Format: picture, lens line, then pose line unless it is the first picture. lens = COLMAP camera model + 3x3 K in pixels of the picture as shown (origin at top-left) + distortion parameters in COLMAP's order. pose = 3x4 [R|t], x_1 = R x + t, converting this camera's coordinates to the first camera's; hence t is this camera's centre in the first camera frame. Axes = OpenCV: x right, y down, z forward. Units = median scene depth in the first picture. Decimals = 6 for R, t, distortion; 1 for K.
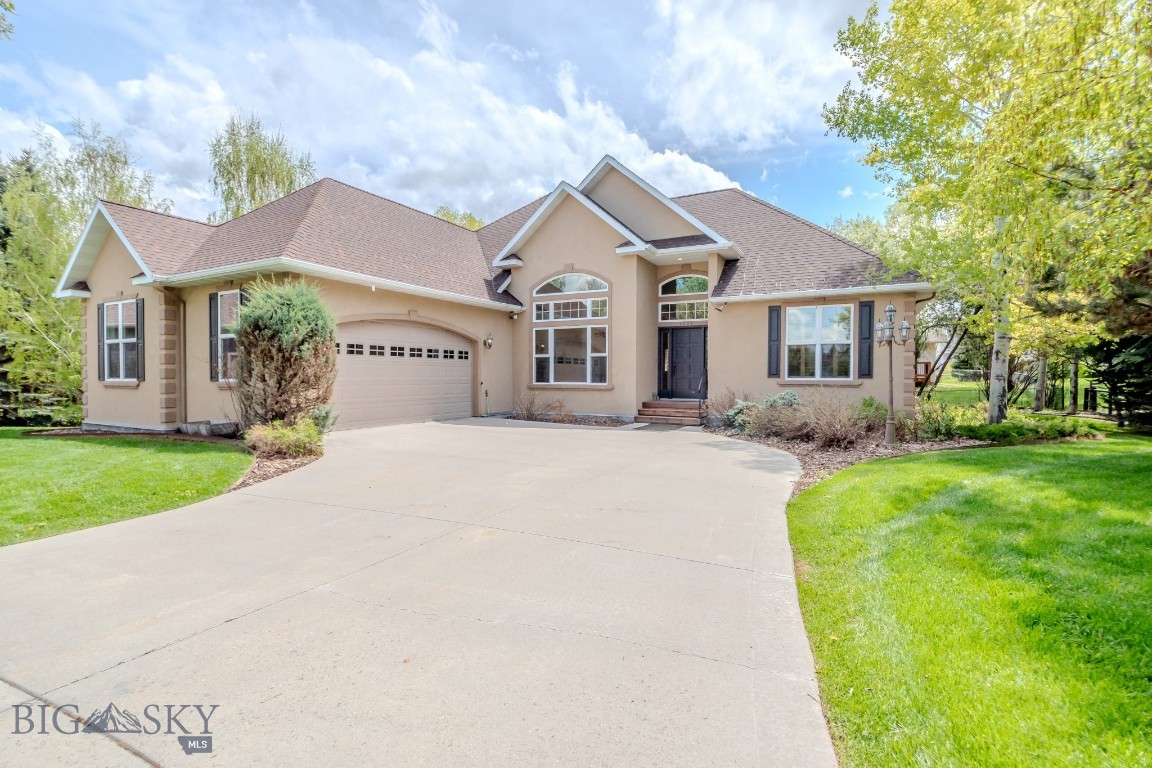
lens RADIAL K [[556.8, 0, 582.4], [0, 556.8, 385.2], [0, 0, 1]] dist [0.017314, 0.000650]
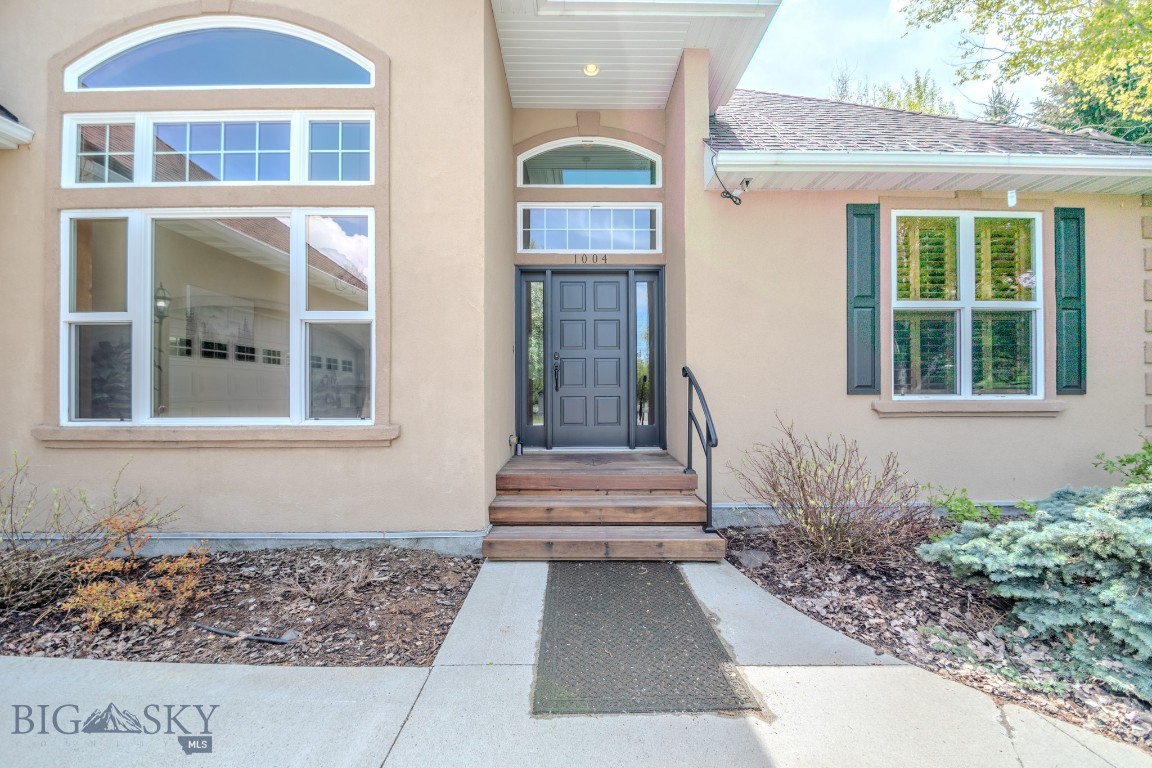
lens RADIAL K [[454.4, 0, 581.7], [0, 454.4, 389.1], [0, 0, 1]] dist [-0.012073, -0.001116]
pose [[0.884291, -0.005589, 0.466903, 0.031068], [0.011905, 0.999873, -0.010578, -0.014855], [-0.466785, 0.014913, 0.884245, 0.748565]]
